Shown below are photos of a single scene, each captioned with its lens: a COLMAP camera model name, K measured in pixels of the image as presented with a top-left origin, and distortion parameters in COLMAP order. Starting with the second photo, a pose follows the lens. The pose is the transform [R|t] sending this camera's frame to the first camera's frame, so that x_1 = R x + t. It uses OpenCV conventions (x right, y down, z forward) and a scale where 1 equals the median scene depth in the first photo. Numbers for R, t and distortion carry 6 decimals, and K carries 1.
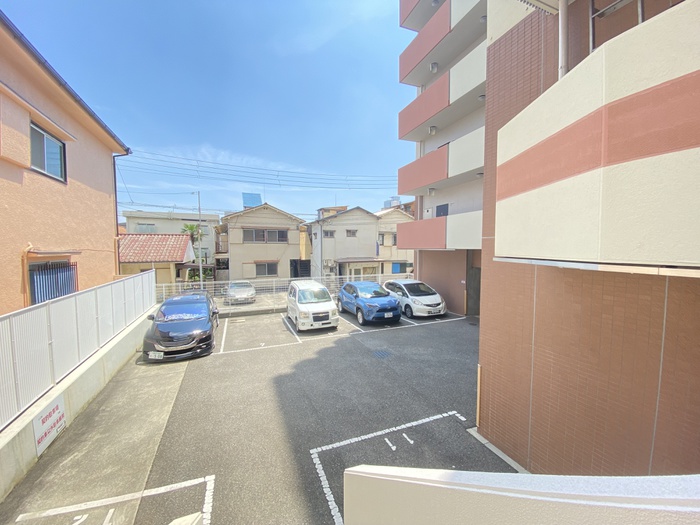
lens RADIAL K [[288.3, 0, 350.0], [0, 288.3, 262.5], [0, 0, 1]] dist [-0.000110, -0.014380]
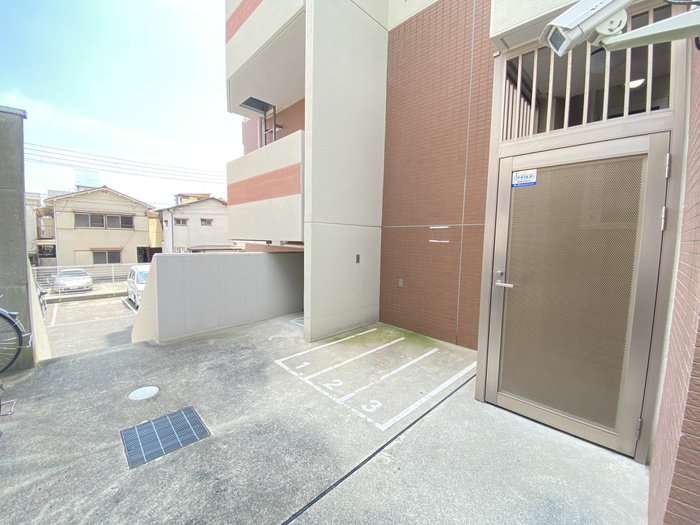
lens RADIAL K [[288.3, 0, 350.0], [0, 288.3, 262.5], [0, 0, 1]] dist [-0.000110, -0.014380]
pose [[0.917563, -0.013377, 0.397364, 0.066183], [0.000370, 0.999462, 0.032791, 0.010992], [-0.397589, -0.029941, 0.917075, -0.168238]]
